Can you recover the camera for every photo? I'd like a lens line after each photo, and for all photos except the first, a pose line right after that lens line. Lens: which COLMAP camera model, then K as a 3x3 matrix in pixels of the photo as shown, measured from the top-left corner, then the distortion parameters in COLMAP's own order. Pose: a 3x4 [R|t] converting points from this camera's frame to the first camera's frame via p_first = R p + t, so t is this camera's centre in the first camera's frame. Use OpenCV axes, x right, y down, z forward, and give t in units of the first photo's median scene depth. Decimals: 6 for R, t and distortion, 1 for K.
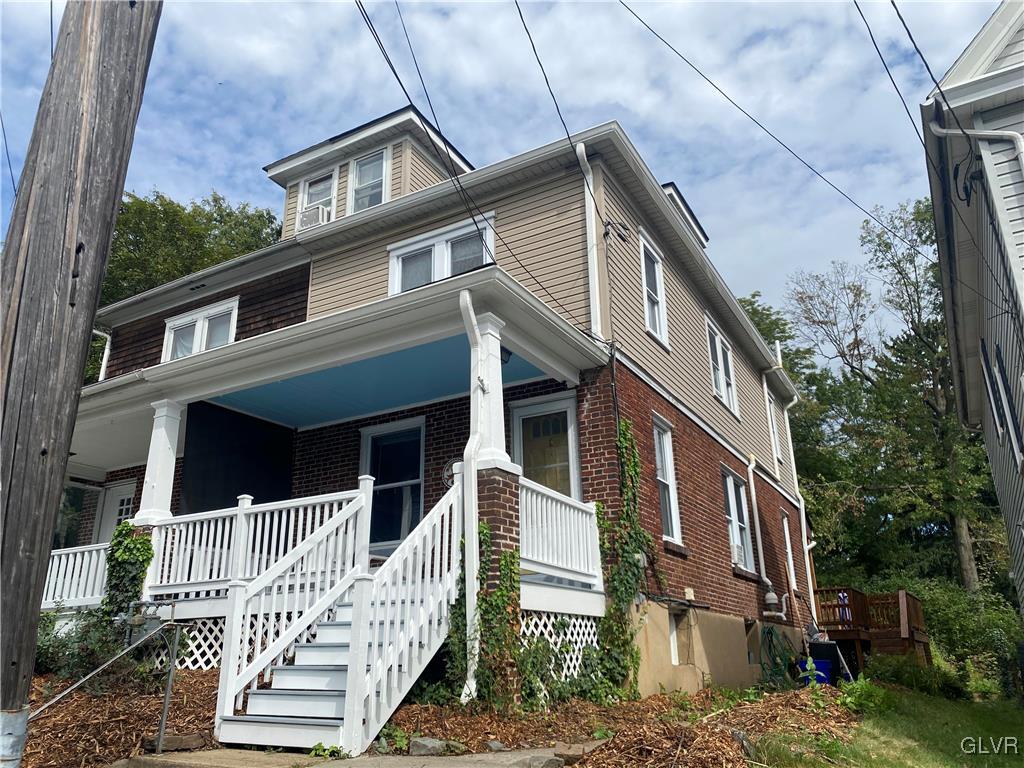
lens RADIAL K [[781.8, 0, 512.0], [0, 781.8, 384.0], [0, 0, 1]] dist [0.013328, 0.001095]
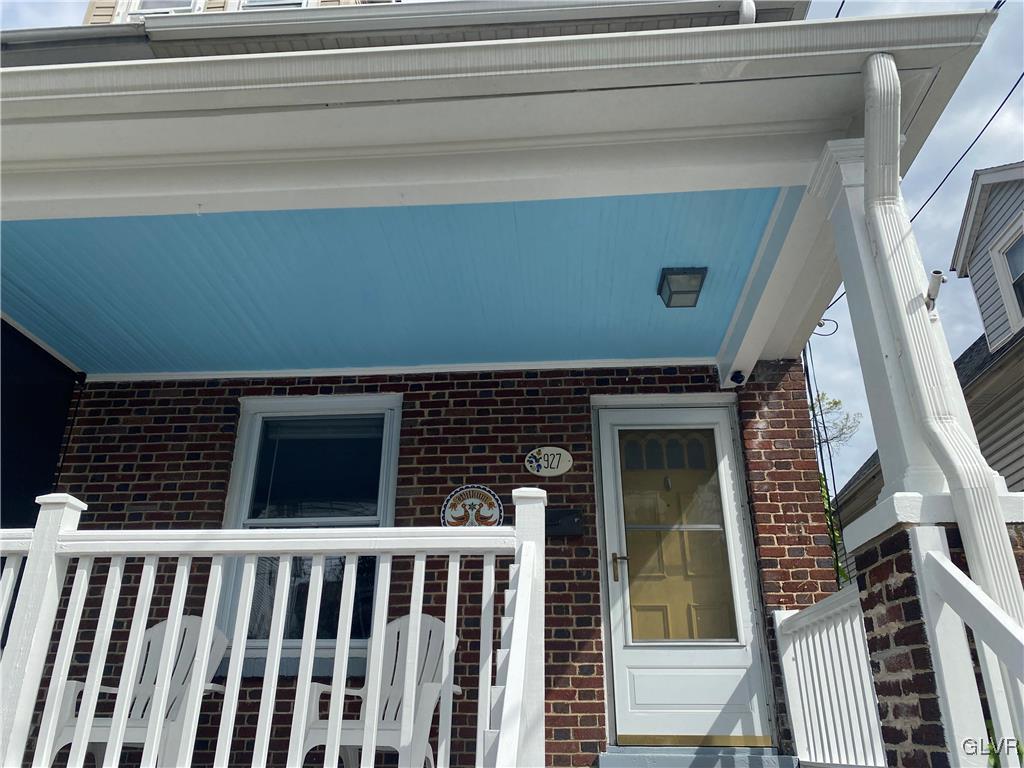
lens RADIAL K [[781.8, 0, 512.0], [0, 781.8, 384.0], [0, 0, 1]] dist [0.013328, 0.001095]
pose [[0.902437, 0.202934, 0.380032, -0.249082], [-0.169312, 0.978194, -0.120295, 0.086140], [-0.396157, 0.044215, 0.917118, 0.519721]]
